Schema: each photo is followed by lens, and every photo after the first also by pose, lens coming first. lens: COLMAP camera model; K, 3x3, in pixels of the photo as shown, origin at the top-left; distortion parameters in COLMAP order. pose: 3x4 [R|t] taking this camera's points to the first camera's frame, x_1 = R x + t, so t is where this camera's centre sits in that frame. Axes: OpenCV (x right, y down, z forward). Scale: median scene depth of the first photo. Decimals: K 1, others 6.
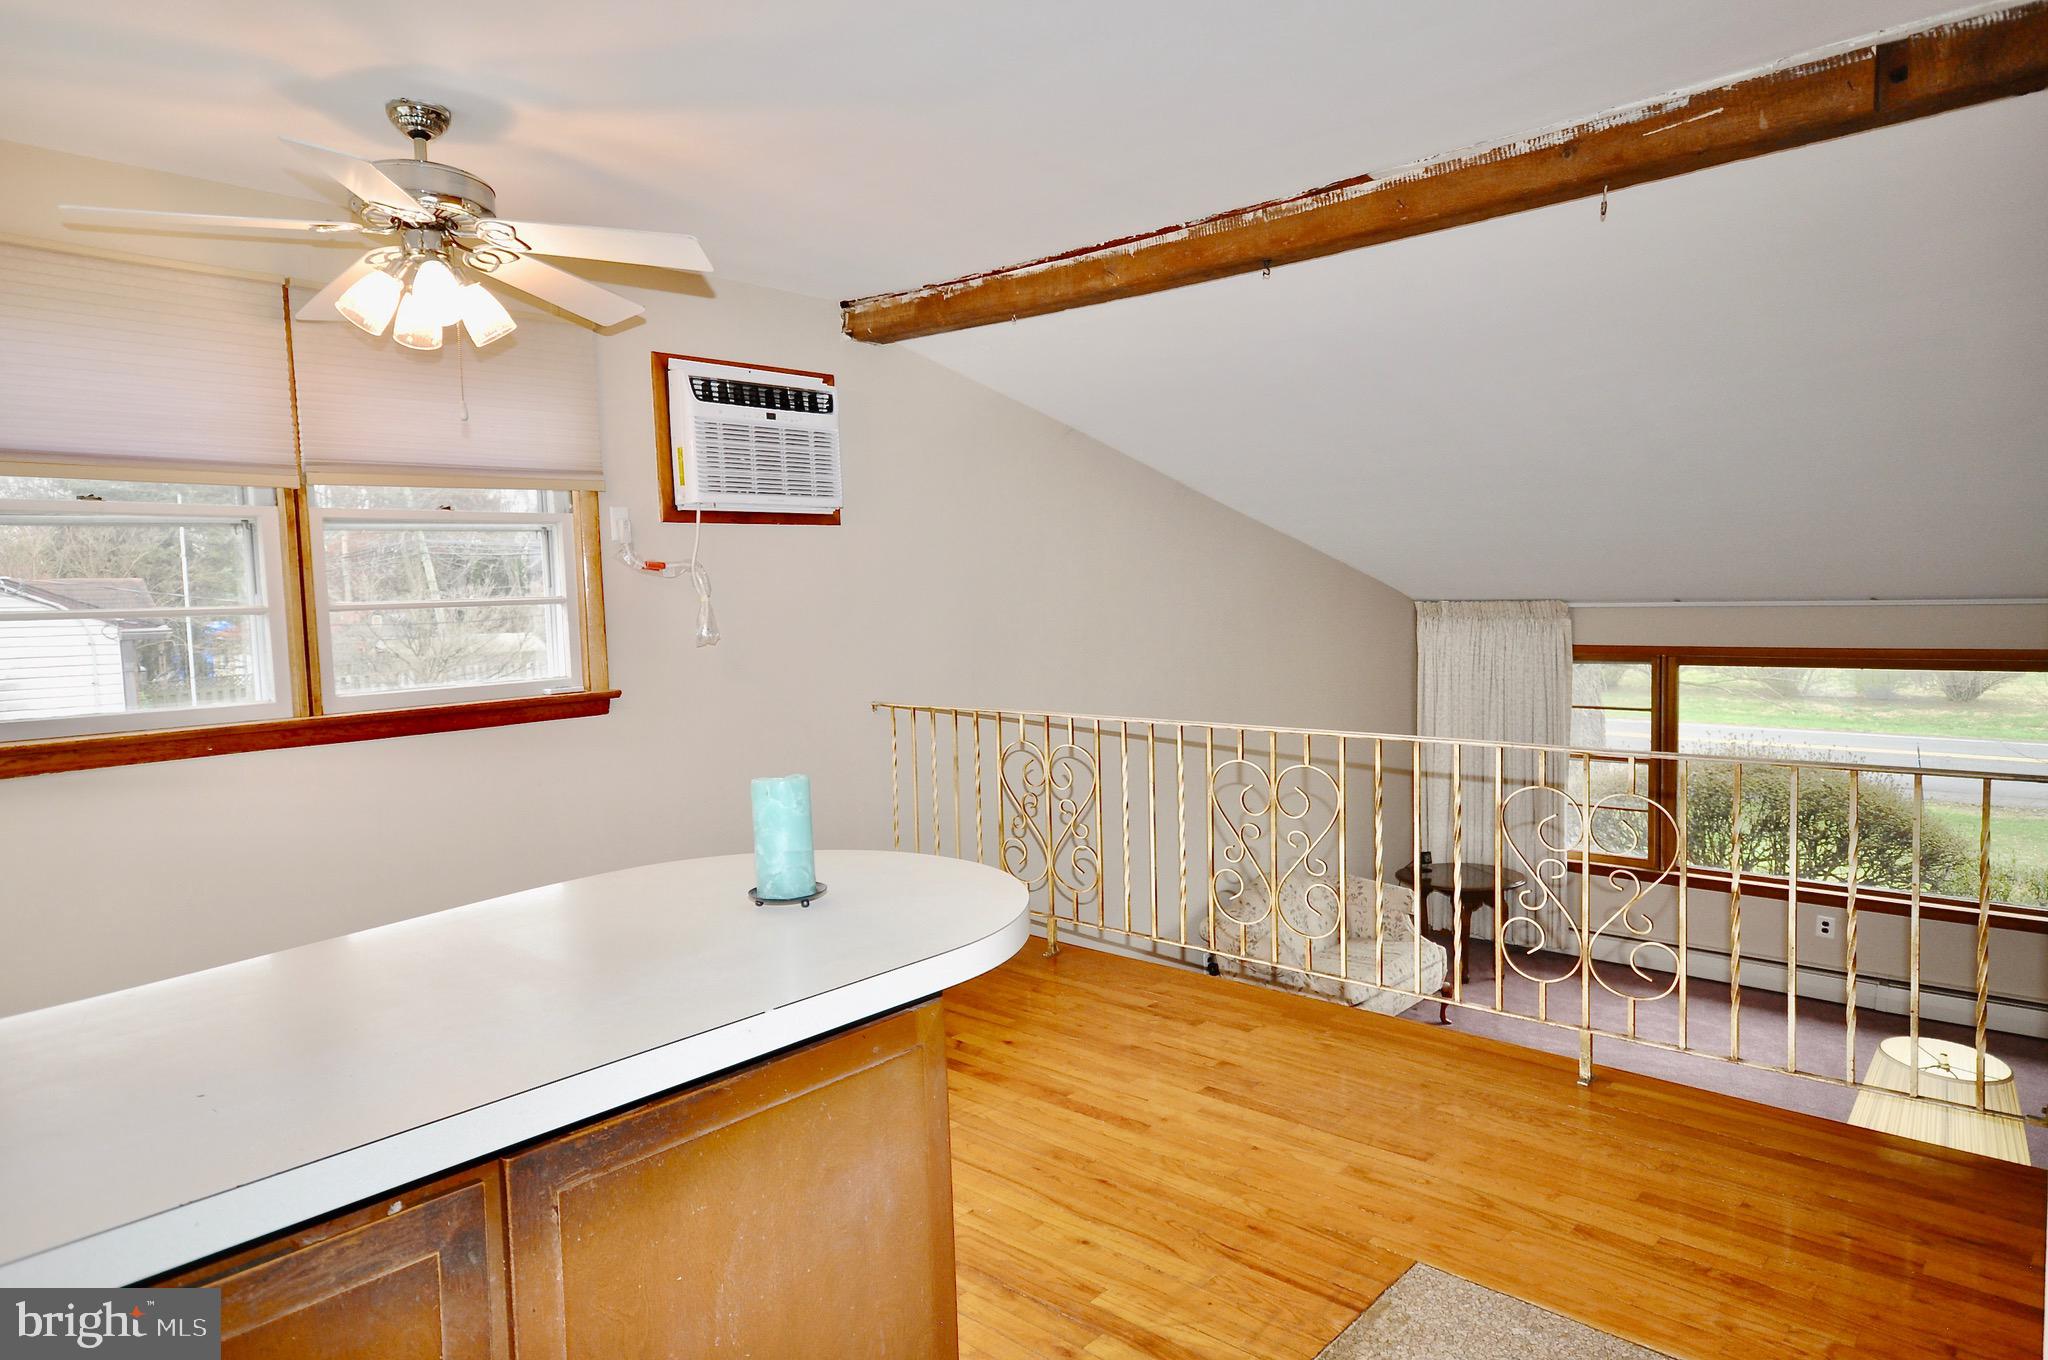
lens RADIAL K [[1246.7, 0, 1016.5], [0, 1246.7, 685.3], [0, 0, 1]] dist [0.021295, 0.002165]
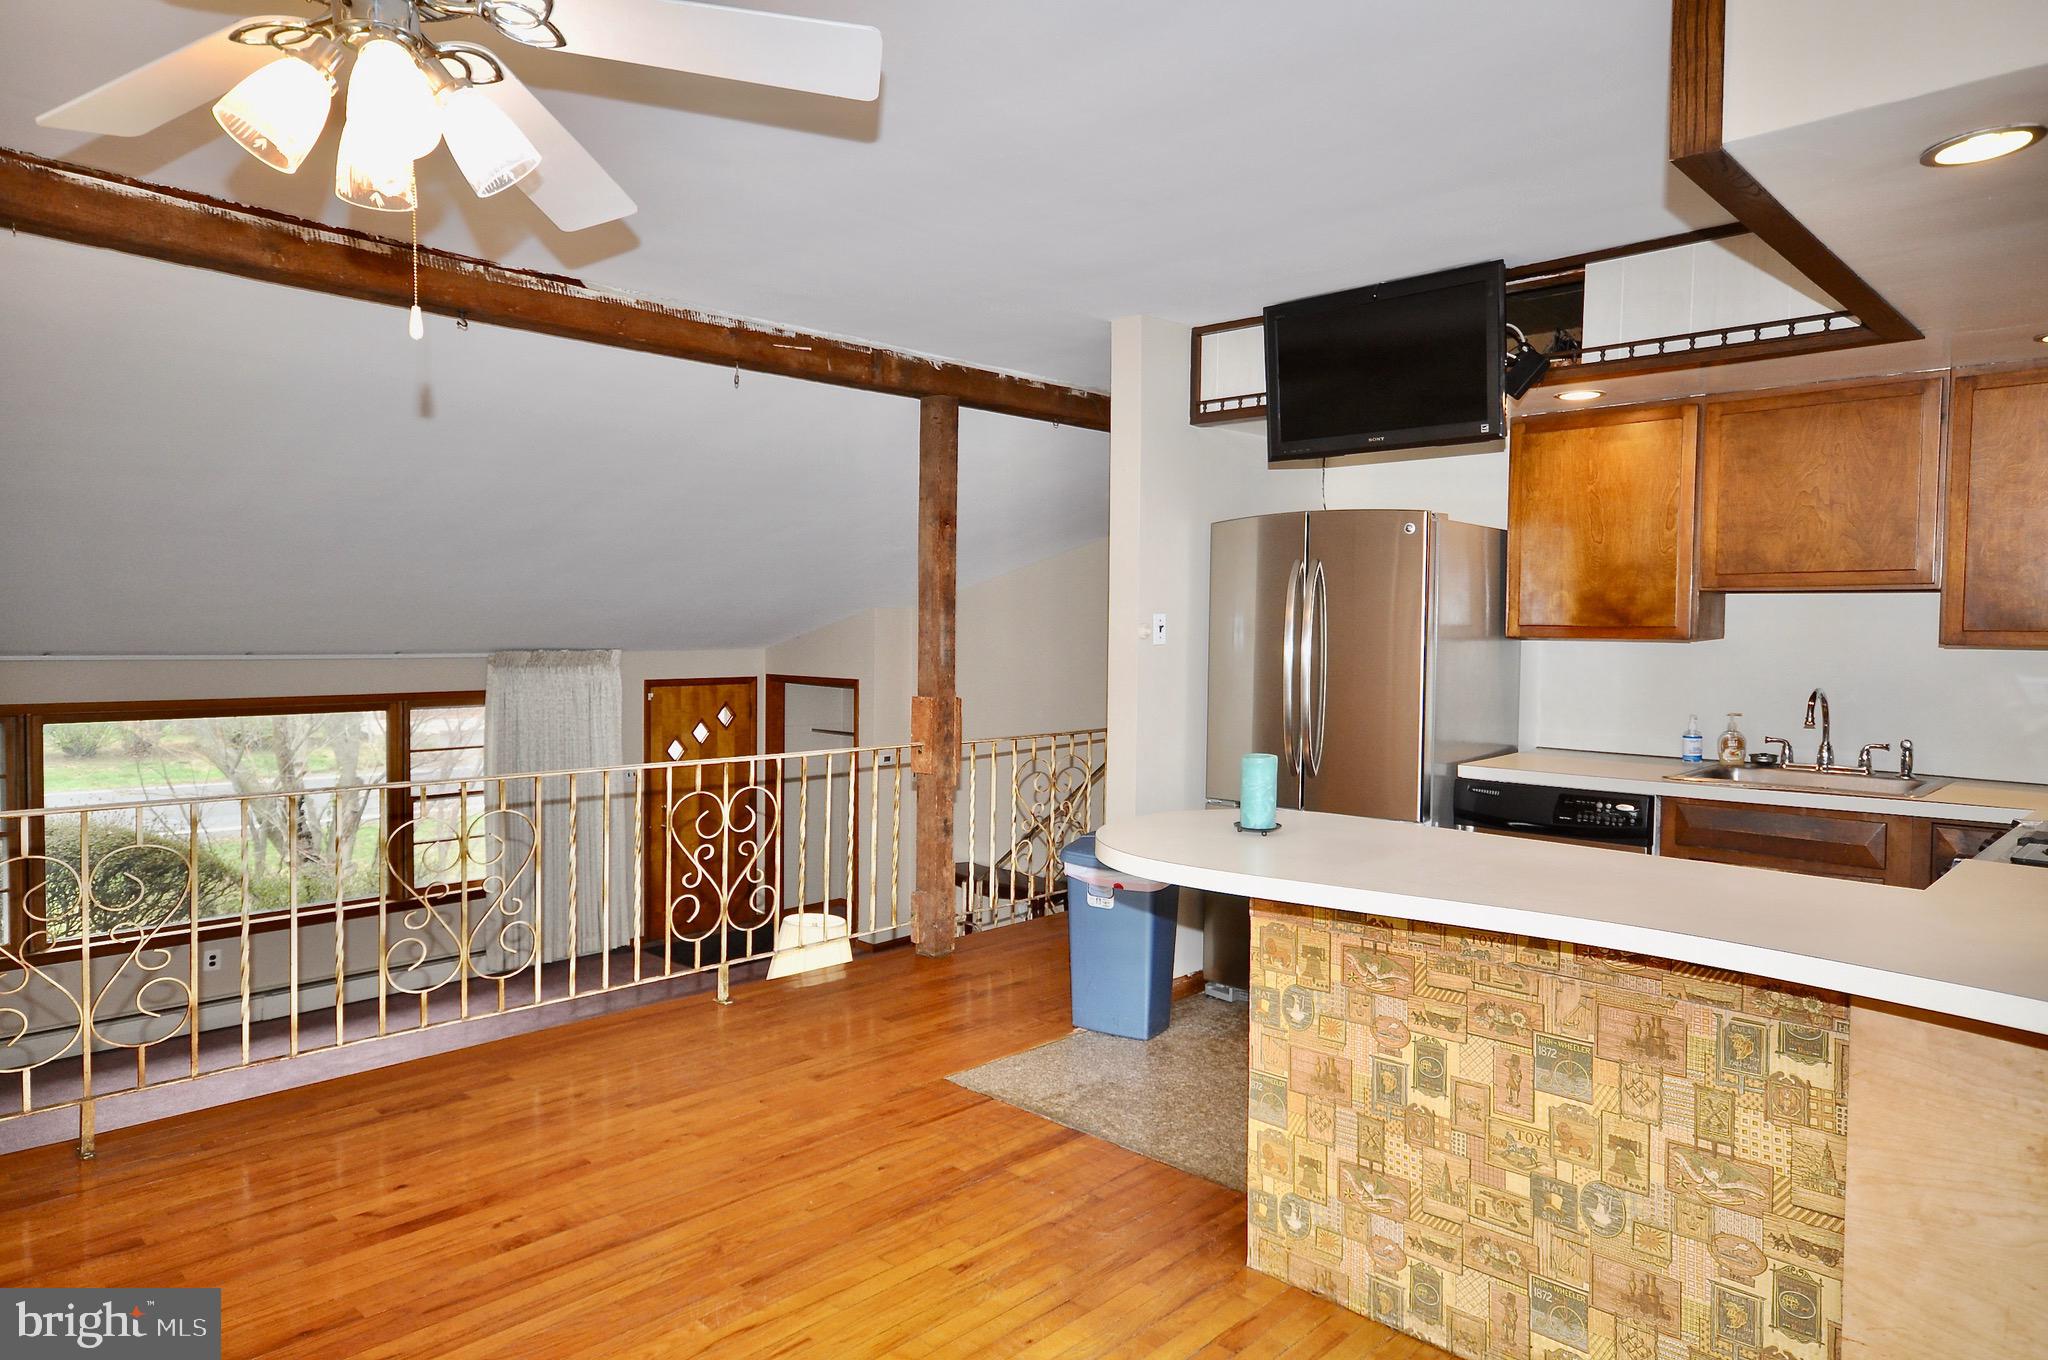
lens RADIAL K [[1246.7, 0, 1016.5], [0, 1246.7, 685.3], [0, 0, 1]] dist [0.021295, 0.002165]
pose [[0.043022, -0.019956, 0.998875, -0.746124], [0.065037, 0.997736, 0.017132, -0.027370], [-0.996955, 0.064226, 0.044222, 0.501717]]
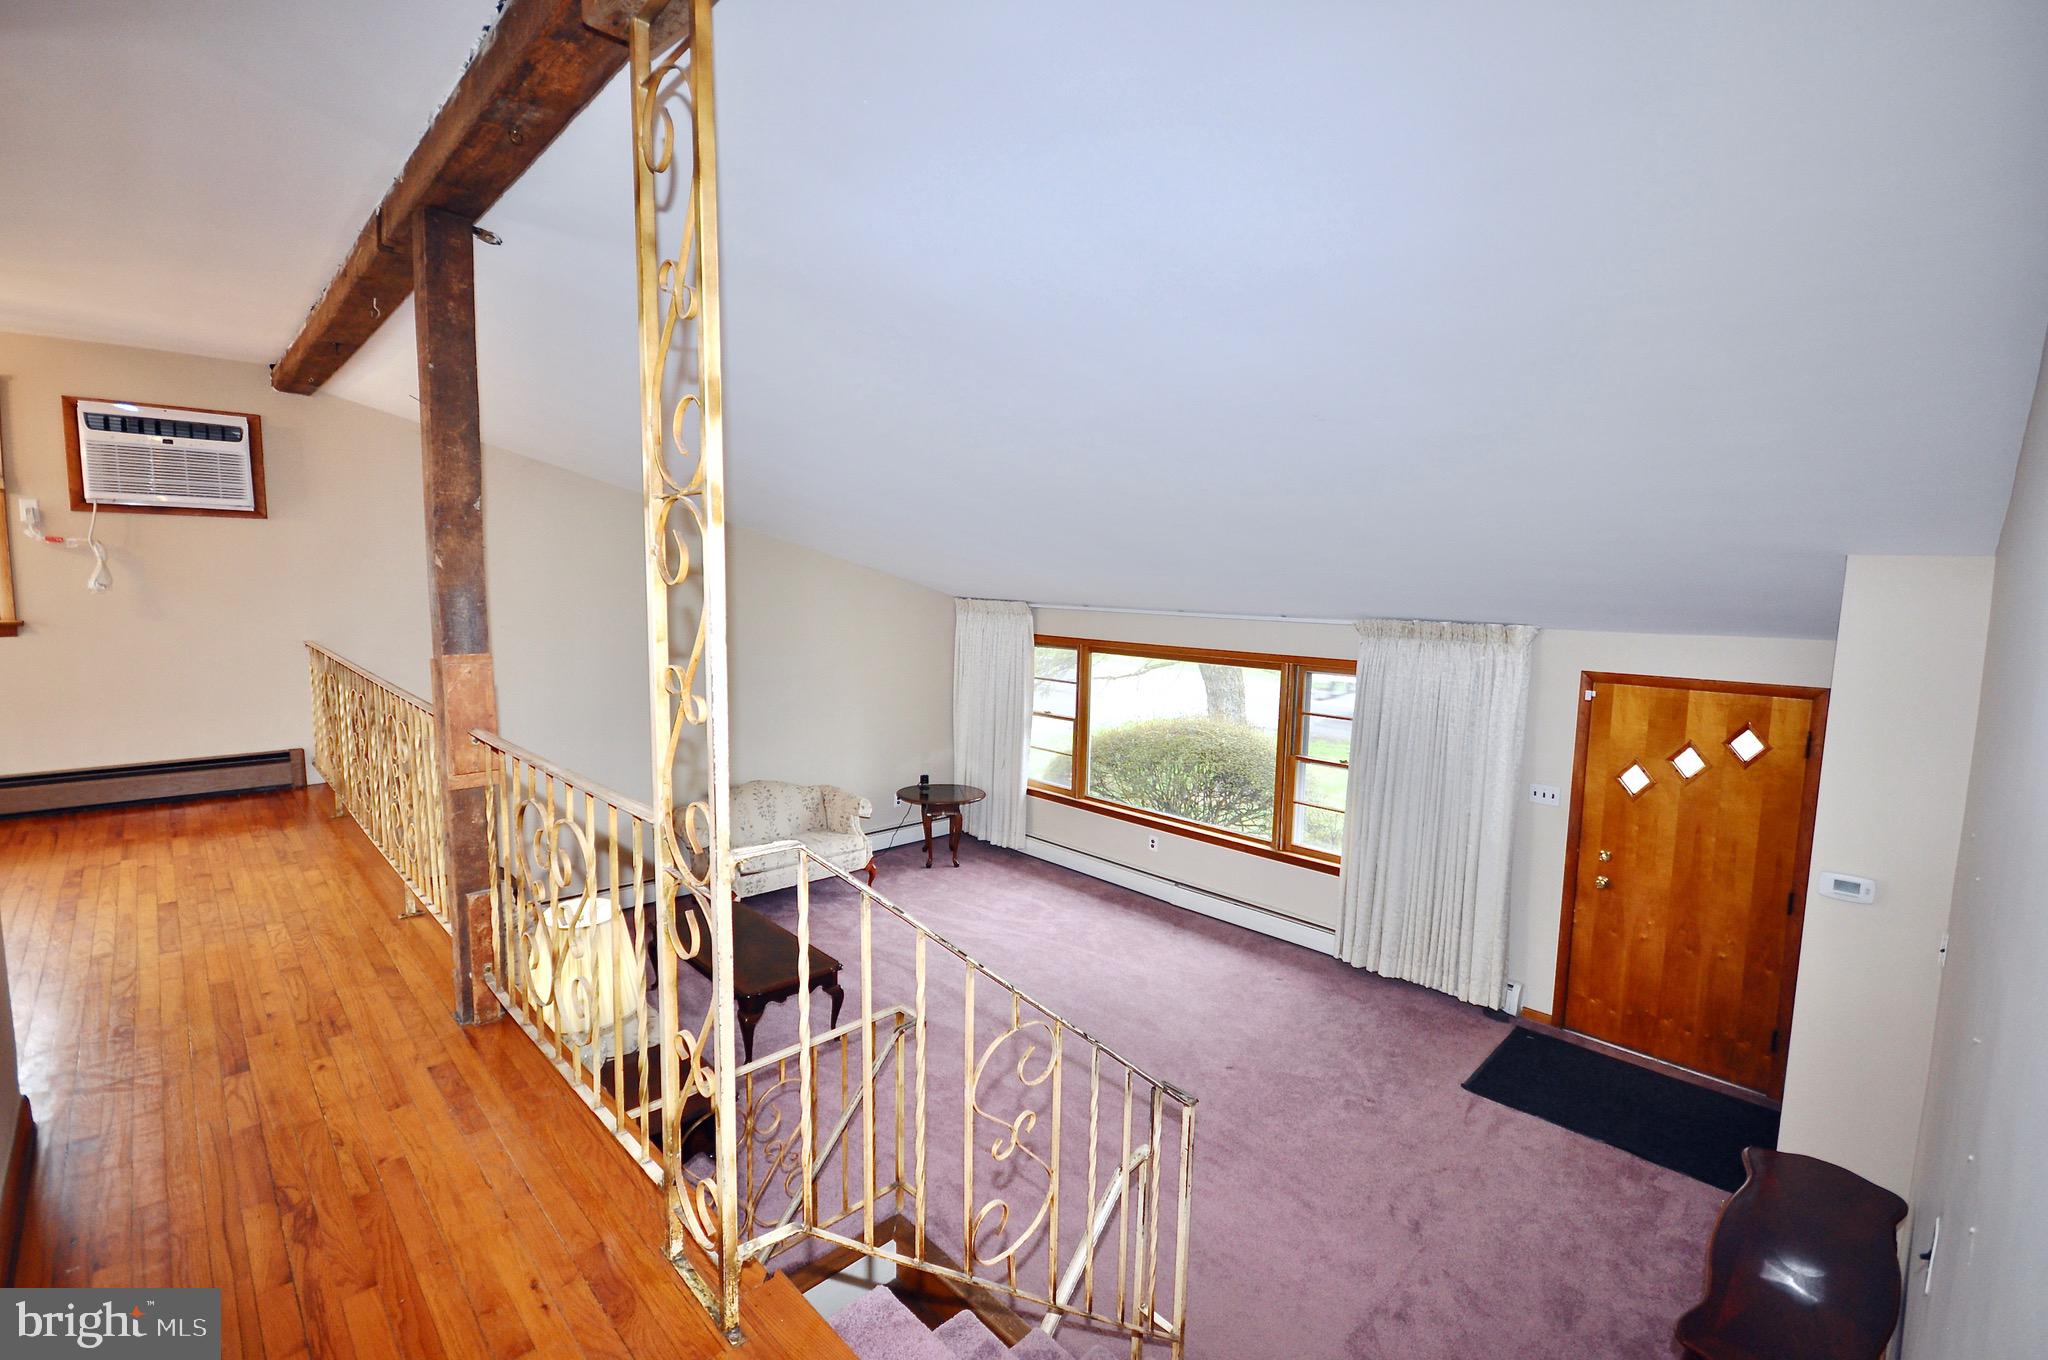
lens RADIAL K [[896.6, 0, 1021.8], [0, 896.6, 683.5], [0, 0, 1]] dist [0.012527, -0.011017]
pose [[0.995715, 0.057991, -0.072035, 1.025340], [-0.055343, 0.997735, 0.038224, -0.030496], [0.074088, -0.034074, 0.996669, 0.009375]]
